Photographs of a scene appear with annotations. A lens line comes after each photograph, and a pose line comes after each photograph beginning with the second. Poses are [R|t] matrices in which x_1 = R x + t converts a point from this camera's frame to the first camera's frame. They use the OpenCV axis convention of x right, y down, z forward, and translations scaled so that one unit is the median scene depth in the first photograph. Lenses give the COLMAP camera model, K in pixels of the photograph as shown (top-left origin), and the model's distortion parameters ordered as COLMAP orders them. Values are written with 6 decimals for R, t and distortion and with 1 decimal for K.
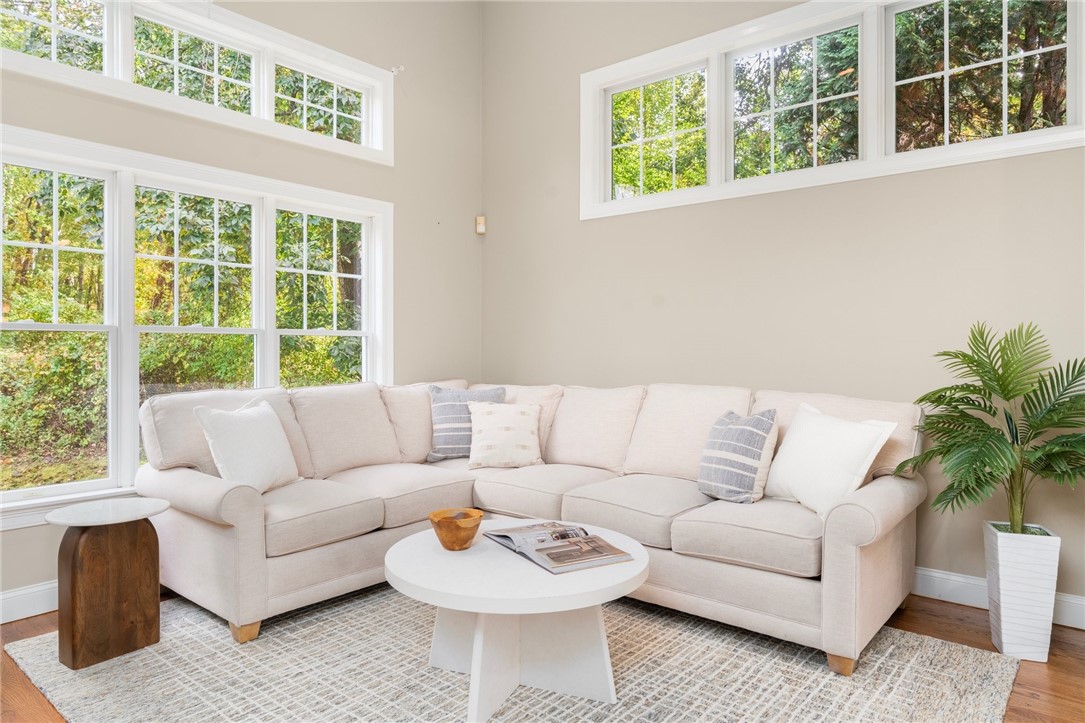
lens RADIAL K [[684.9, 0, 530.3], [0, 684.9, 348.1], [0, 0, 1]] dist [0.000660, 0.002066]
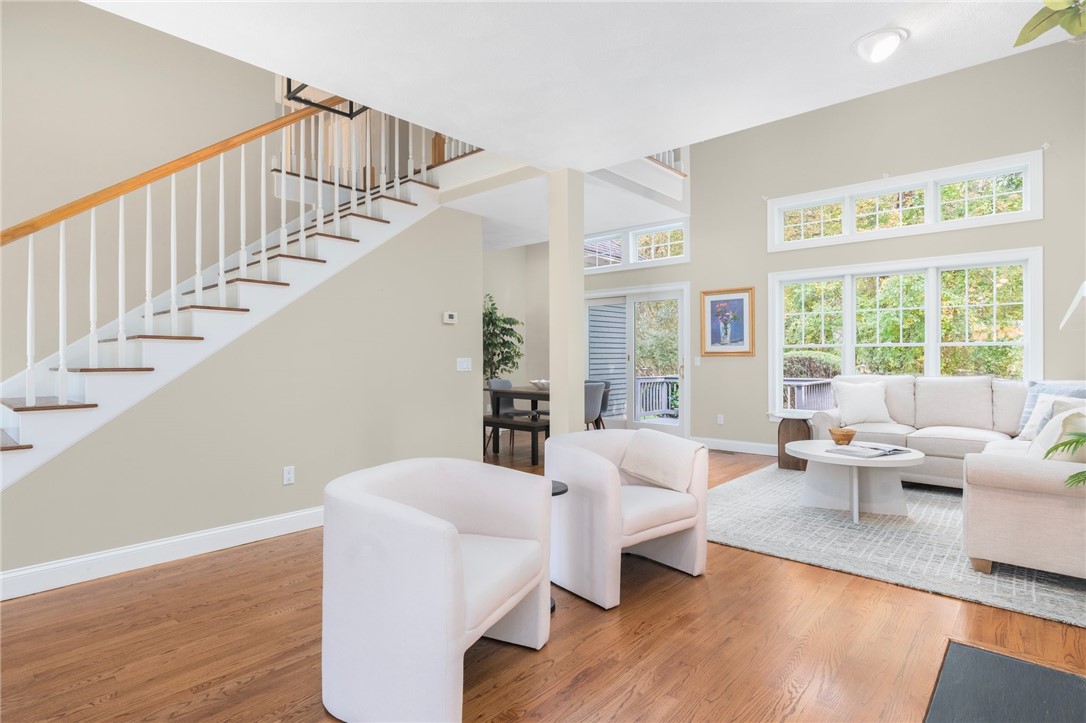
lens RADIAL K [[579.0, 0, 538.0], [0, 579.0, 354.3], [0, 0, 1]] dist [0.006932, 0.001885]
pose [[-0.019958, 0.000057, -0.999801, 1.119400], [0.007374, 0.999973, -0.000090, -0.006897], [0.999774, -0.007374, -0.019958, 0.034085]]
